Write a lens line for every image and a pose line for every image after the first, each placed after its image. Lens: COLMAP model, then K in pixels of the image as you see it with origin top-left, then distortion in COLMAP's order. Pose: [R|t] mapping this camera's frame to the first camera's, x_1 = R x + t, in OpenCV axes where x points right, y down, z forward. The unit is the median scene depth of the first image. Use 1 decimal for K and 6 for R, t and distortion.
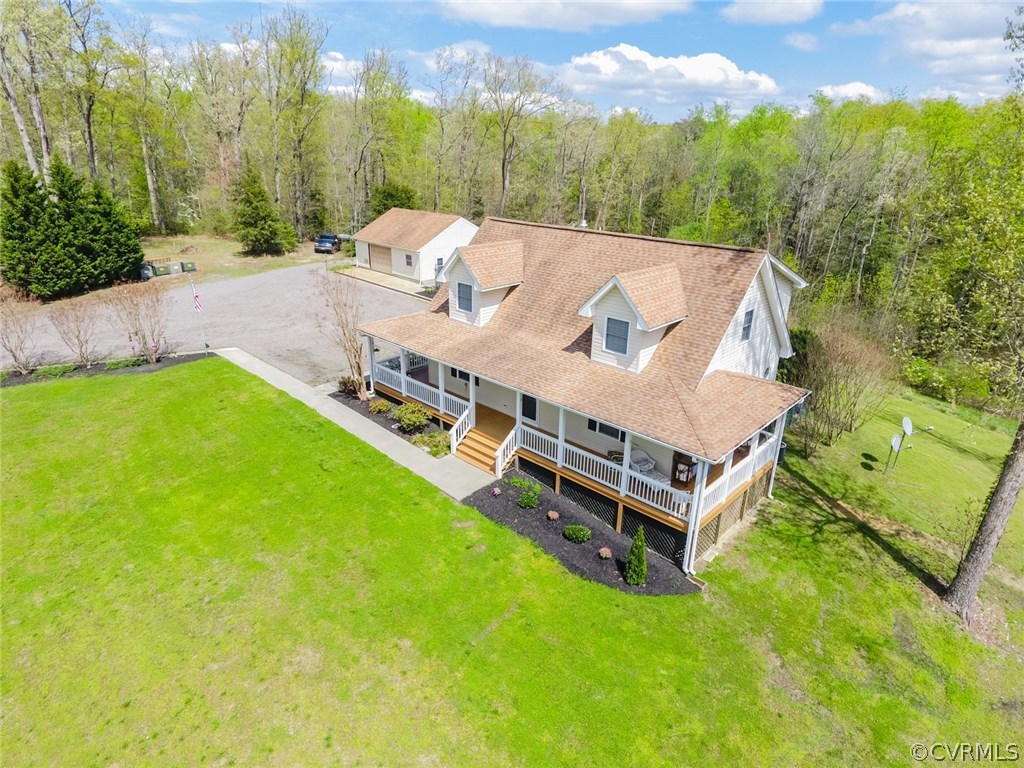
lens RADIAL K [[600.2, 0, 530.8], [0, 600.2, 373.3], [0, 0, 1]] dist [-0.001920, 0.002892]
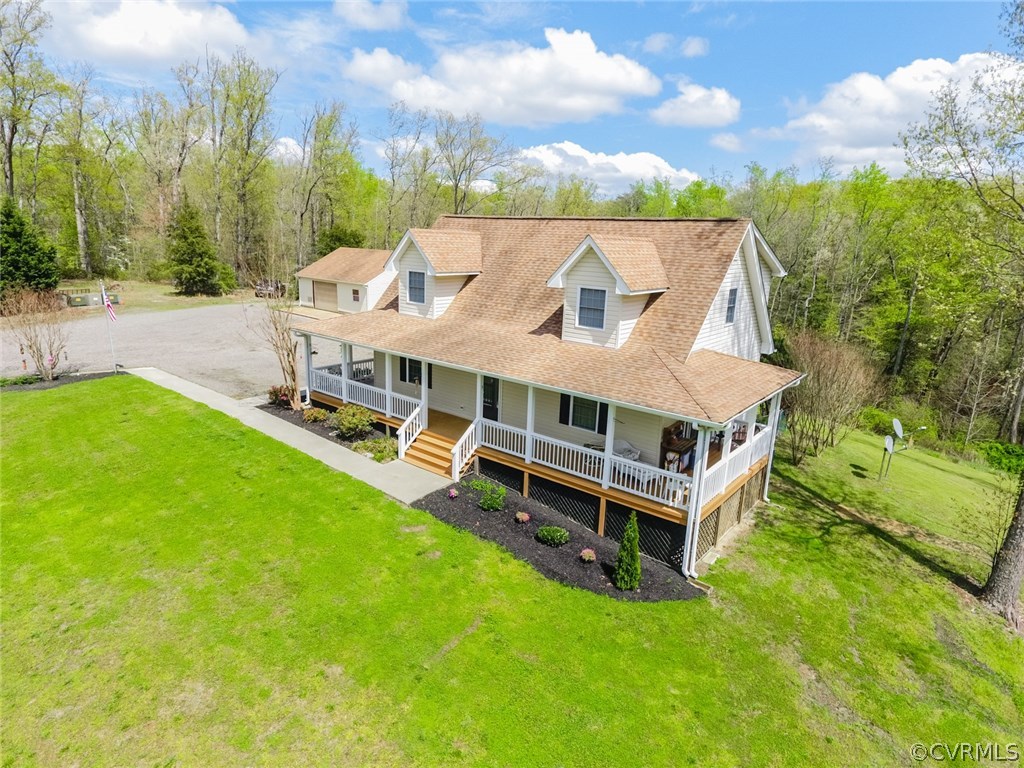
lens RADIAL K [[600.2, 0, 528.2], [0, 600.2, 368.9], [0, 0, 1]] dist [-0.001920, 0.002892]
pose [[0.996833, -0.004972, 0.079371, -0.020029], [0.014968, 0.991937, -0.125846, 0.139126], [-0.078105, 0.126636, 0.988870, 0.153550]]
